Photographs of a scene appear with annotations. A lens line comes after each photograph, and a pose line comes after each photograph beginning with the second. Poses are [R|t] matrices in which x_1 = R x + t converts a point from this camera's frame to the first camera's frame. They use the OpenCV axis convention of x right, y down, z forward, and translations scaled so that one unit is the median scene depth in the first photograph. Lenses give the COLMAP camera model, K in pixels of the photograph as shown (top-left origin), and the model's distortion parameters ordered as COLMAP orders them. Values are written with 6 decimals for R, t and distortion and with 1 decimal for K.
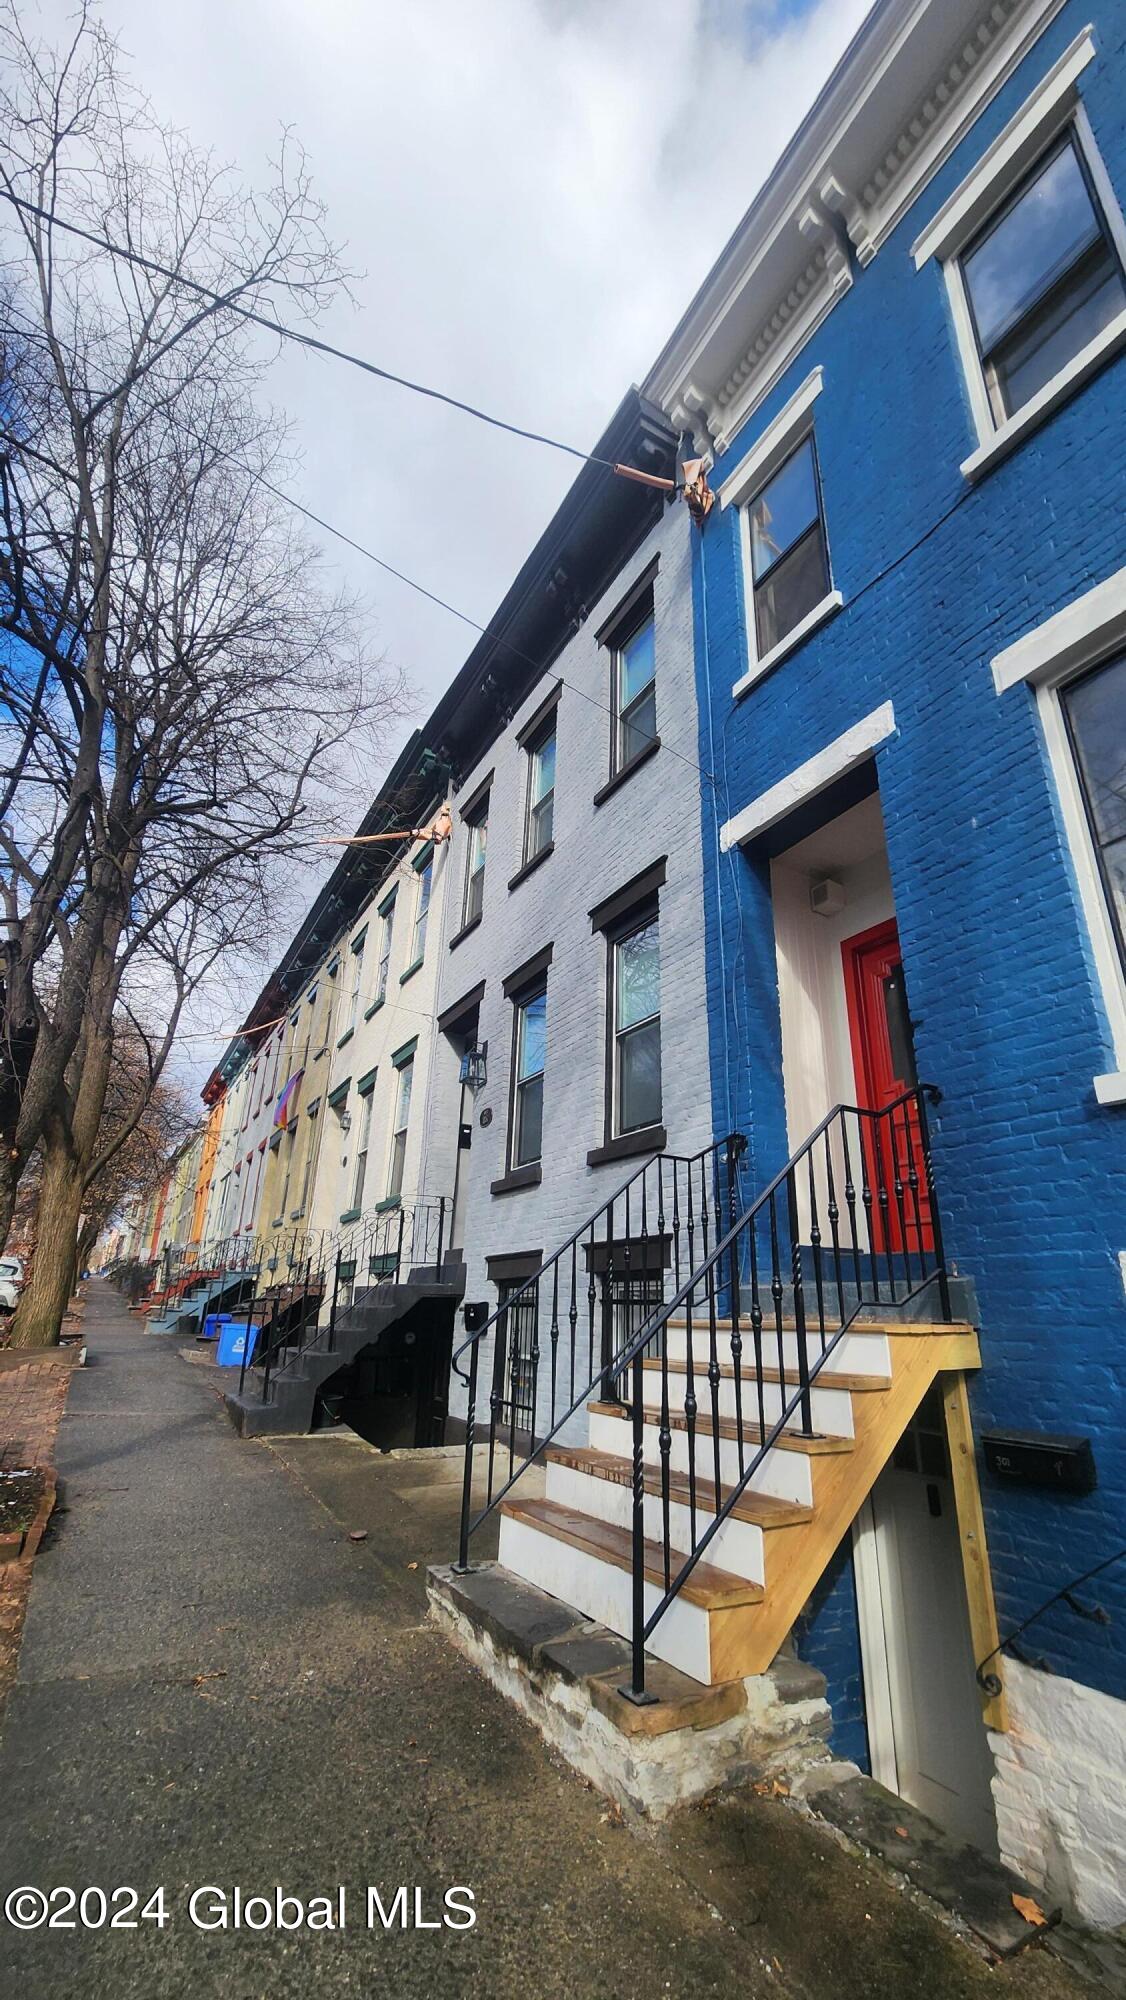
lens RADIAL K [[907.9, 0, 563.0], [0, 907.9, 1000.0], [0, 0, 1]] dist [0.002501, -0.000122]
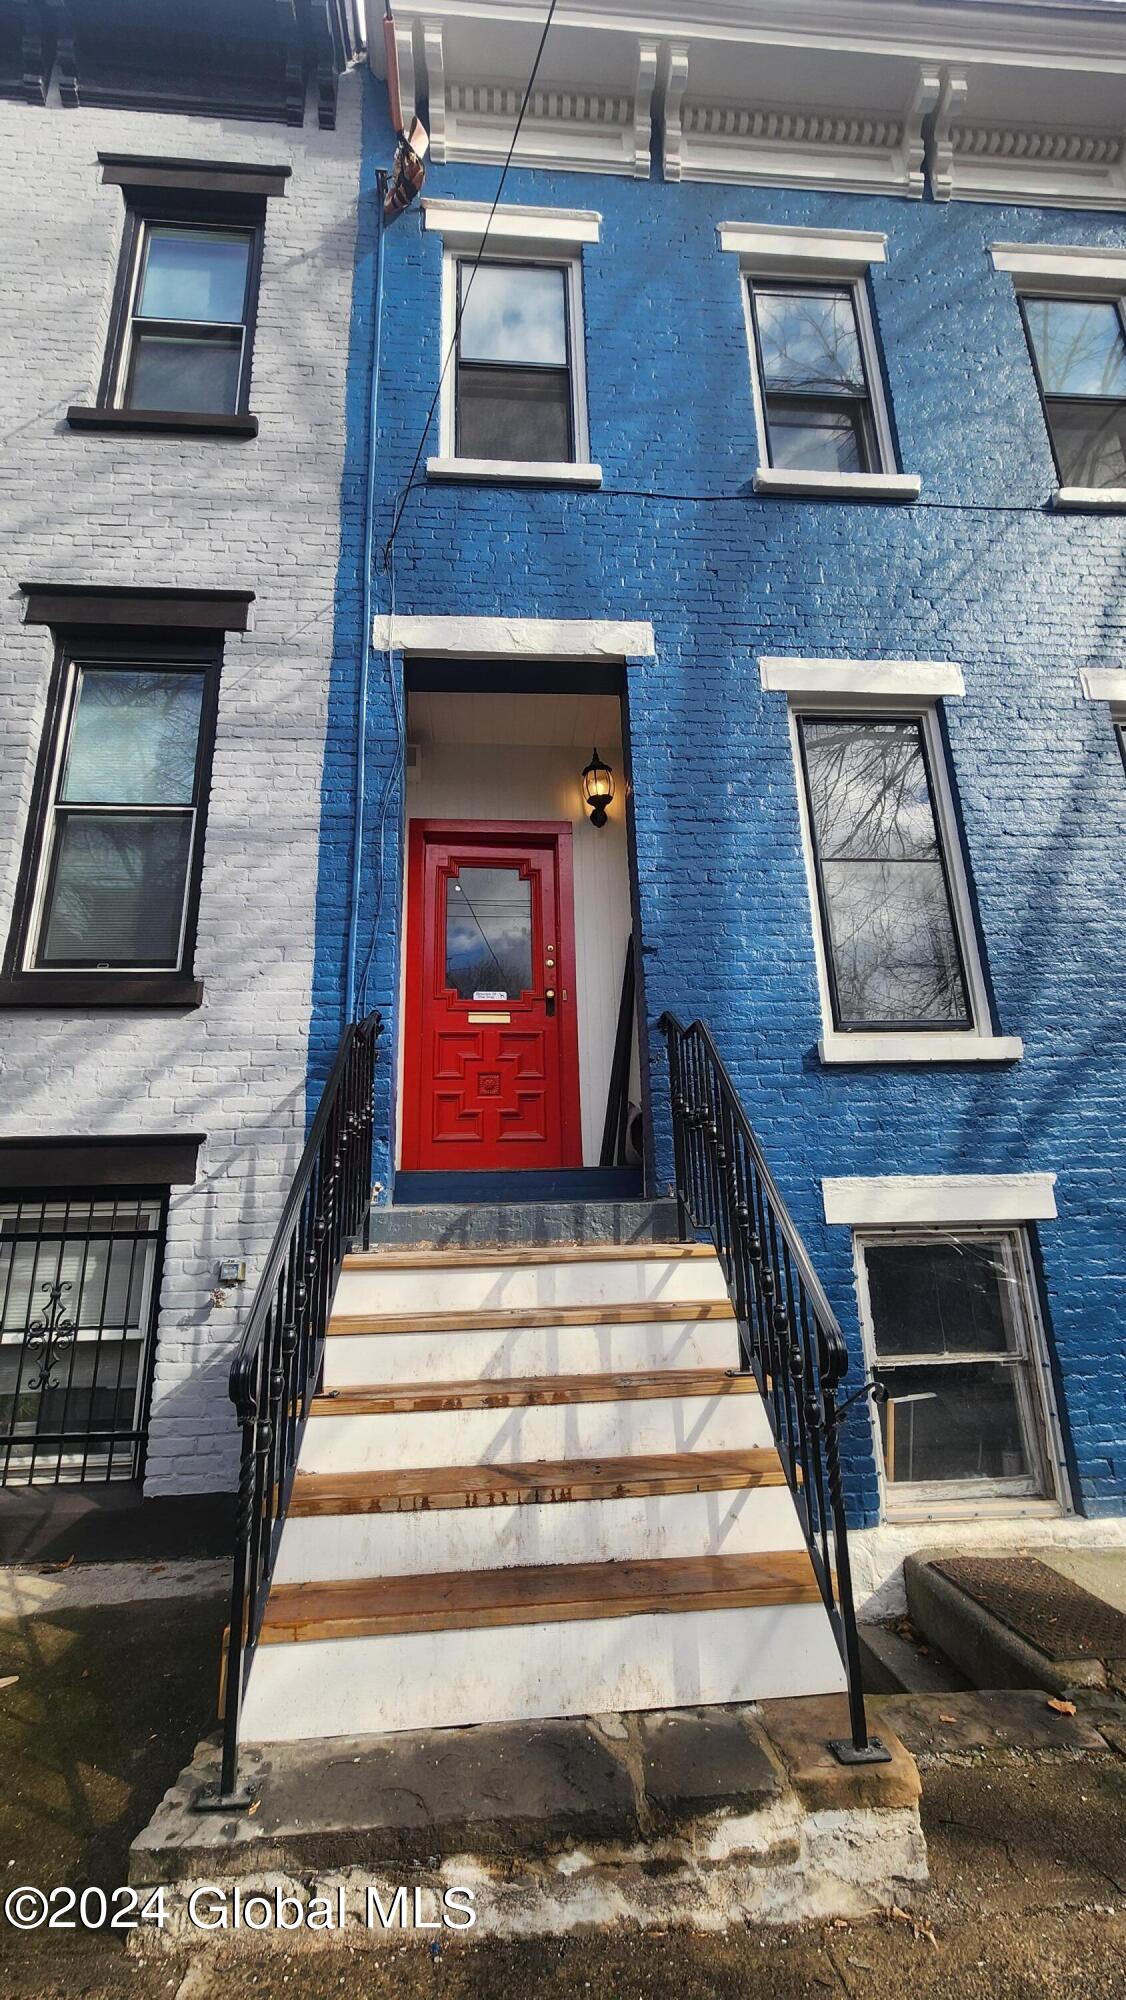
lens RADIAL K [[859.1, 0, 560.2], [0, 859.1, 1017.6], [0, 0, 1]] dist [0.000501, 0.000568]
pose [[0.366792, 0.182075, 0.912312, -0.511988], [-0.275227, 0.958000, -0.080539, 0.206913], [-0.888659, -0.221551, 0.401498, 0.713874]]
